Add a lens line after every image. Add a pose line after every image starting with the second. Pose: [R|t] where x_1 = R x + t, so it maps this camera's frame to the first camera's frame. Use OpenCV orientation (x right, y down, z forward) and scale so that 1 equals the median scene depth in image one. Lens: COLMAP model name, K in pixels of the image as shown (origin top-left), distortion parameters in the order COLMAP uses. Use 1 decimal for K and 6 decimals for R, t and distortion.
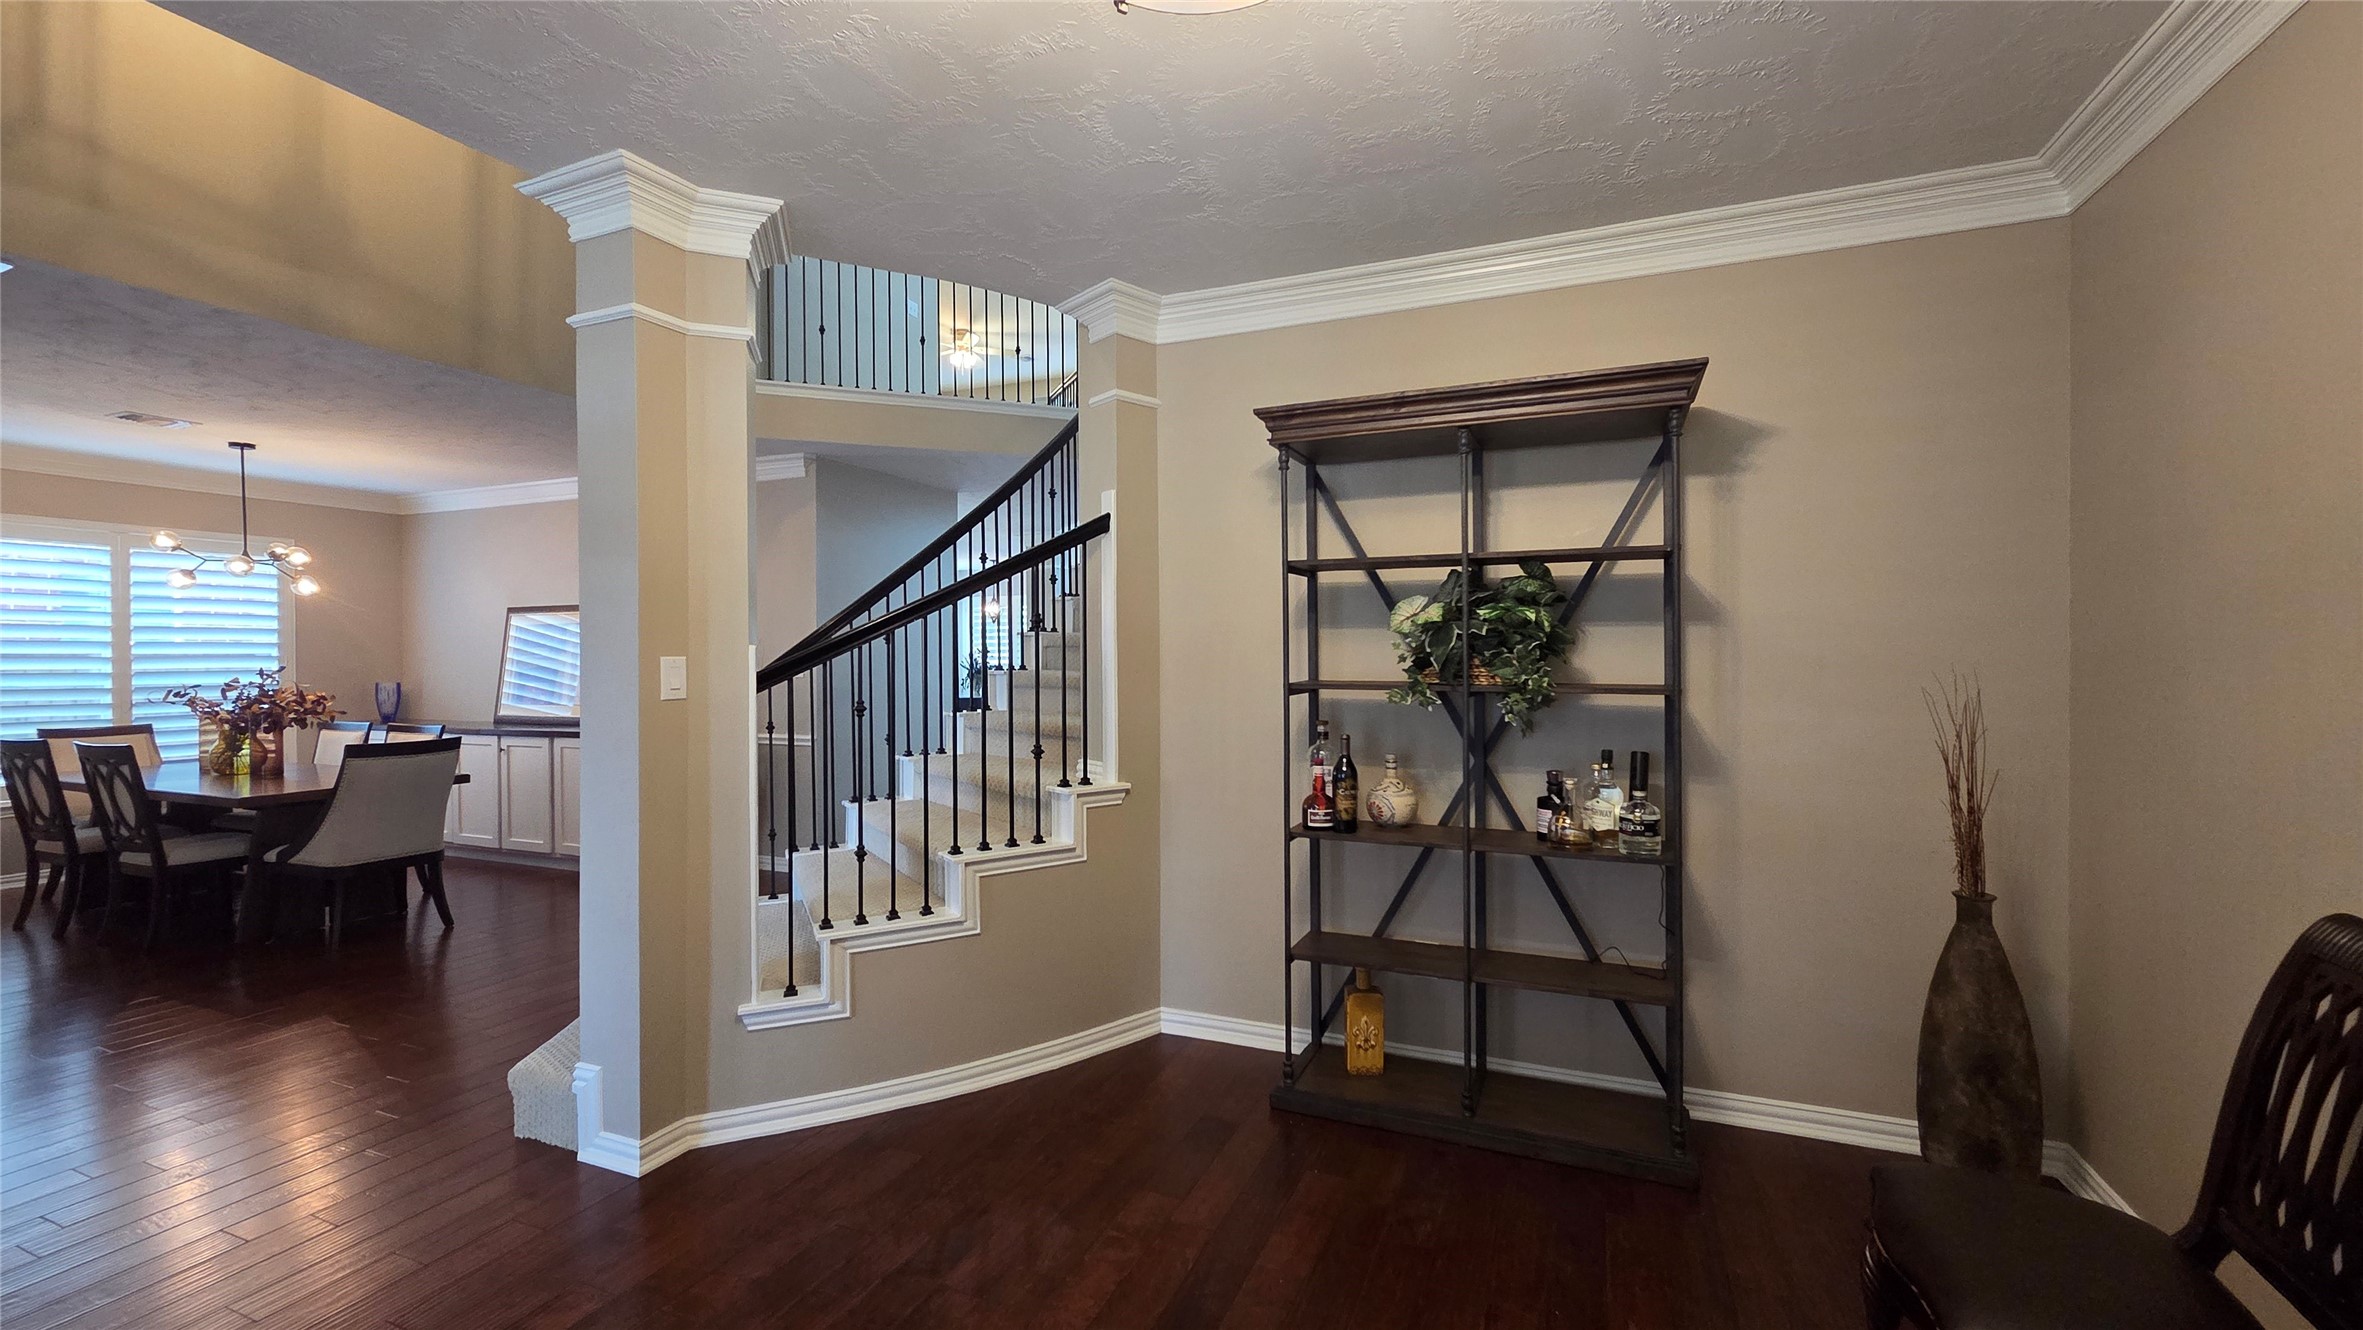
lens RADIAL K [[955.2, 0, 1185.7], [0, 955.2, 660.2], [0, 0, 1]] dist [0.000219, -0.000077]
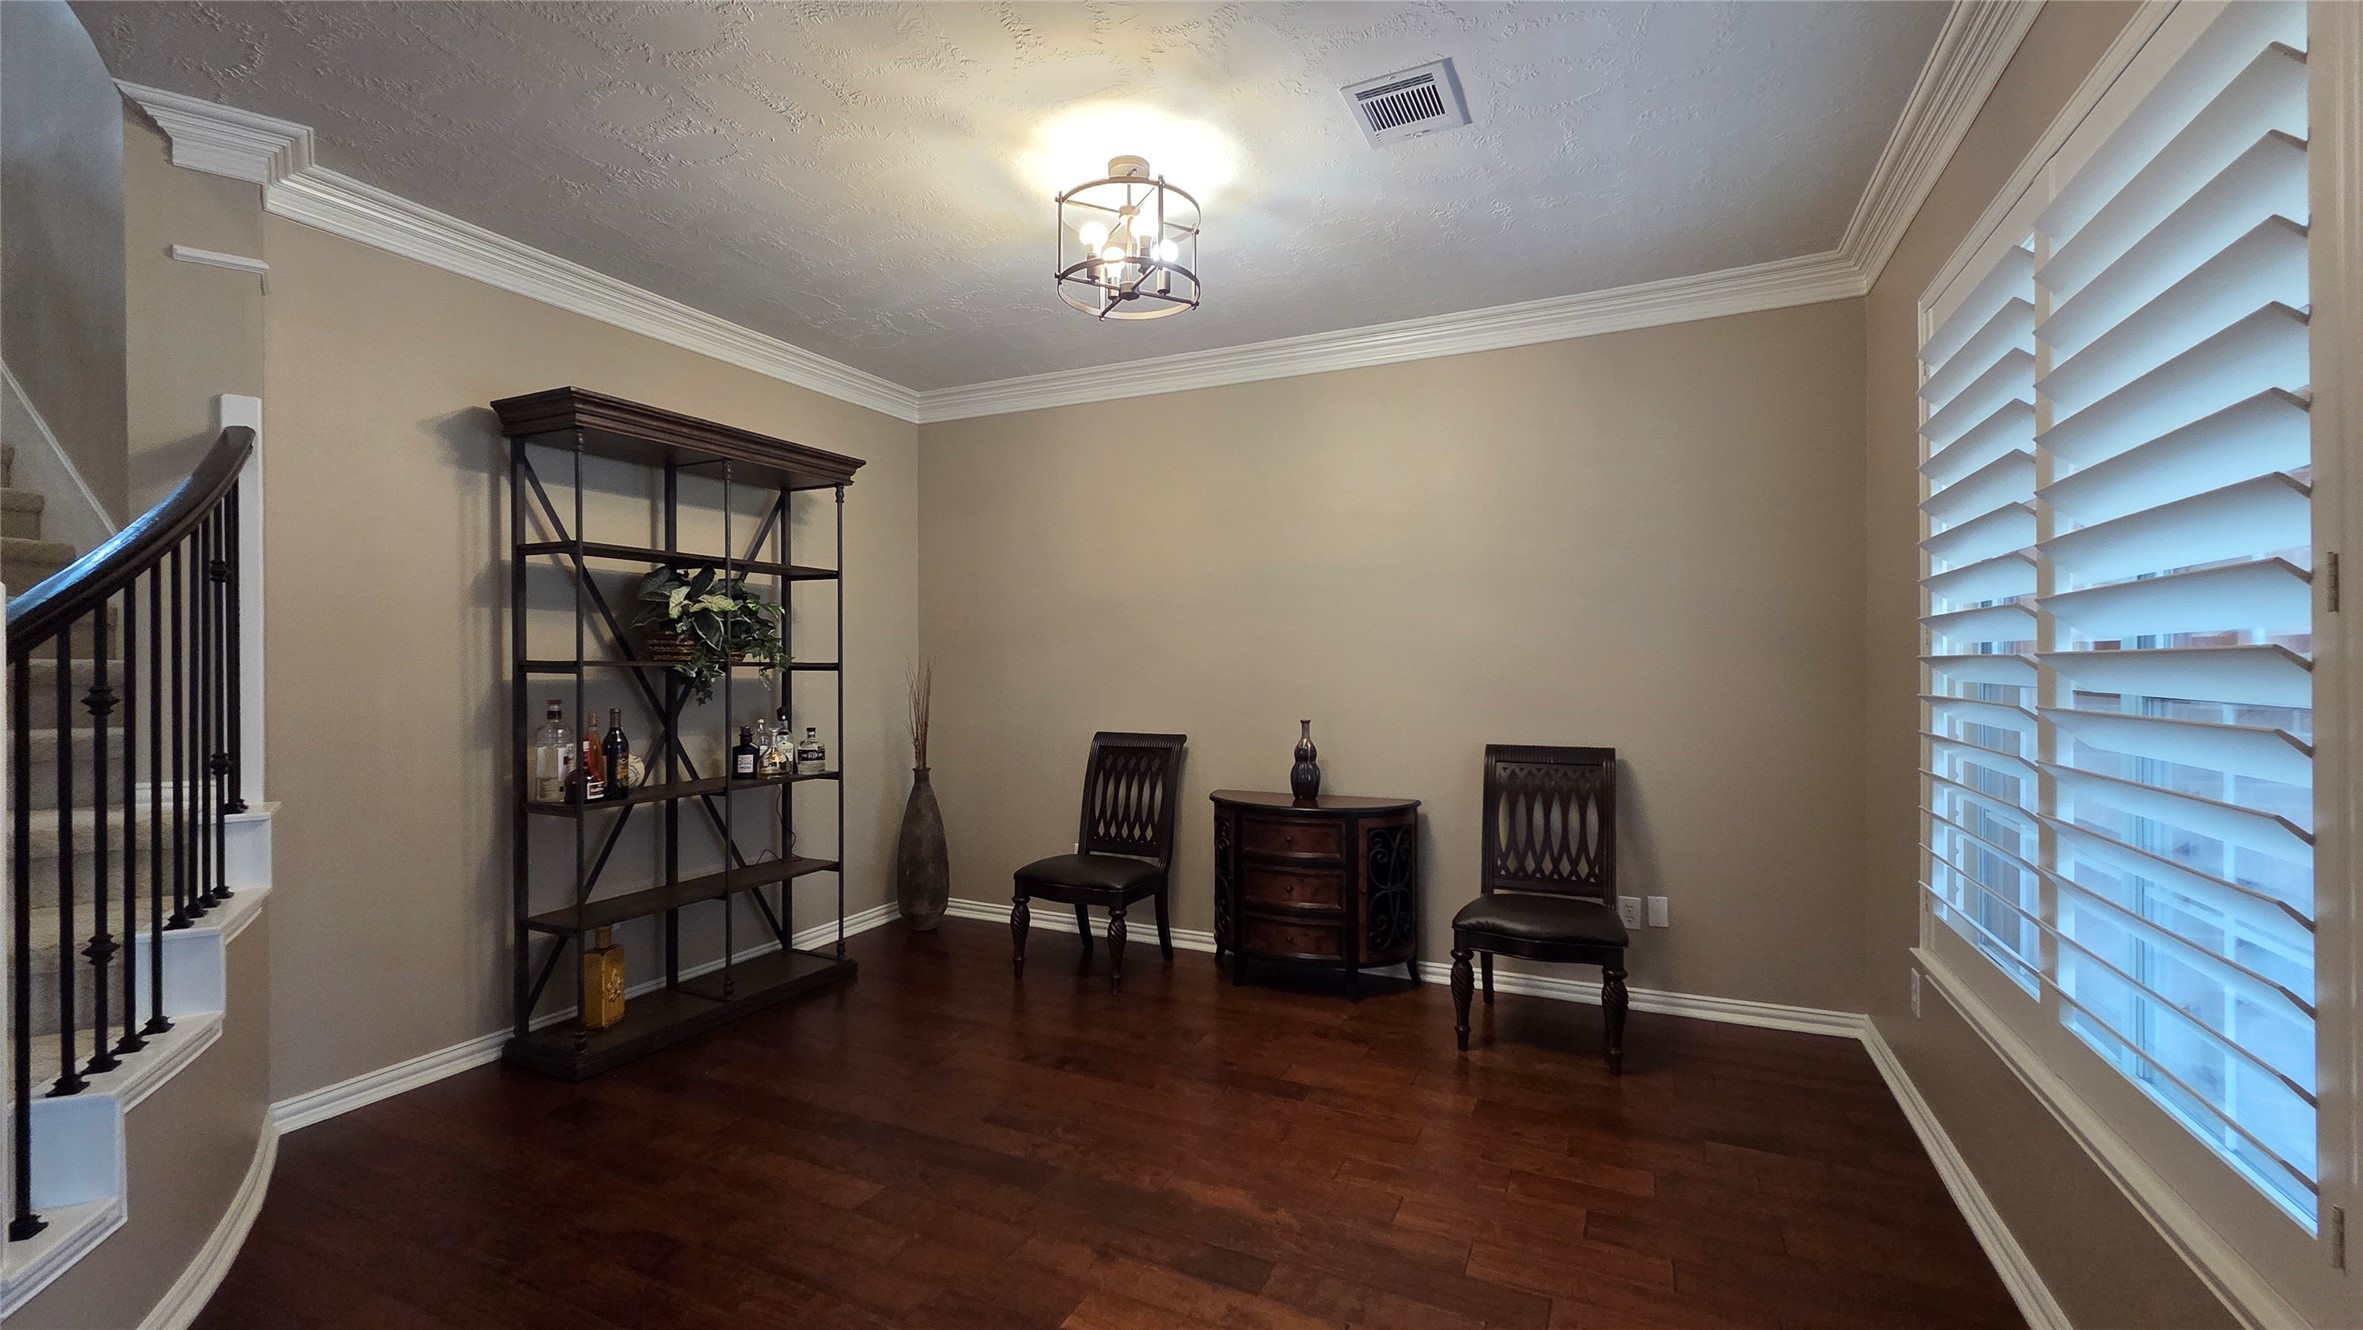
lens RADIAL K [[955.2, 0, 1185.7], [0, 955.2, 660.2], [0, 0, 1]] dist [0.000219, -0.000077]
pose [[0.040017, 0.007563, 0.999170, -0.859403], [0.013268, 0.999879, -0.008100, 0.039424], [-0.999111, 0.013581, 0.039912, 0.305176]]
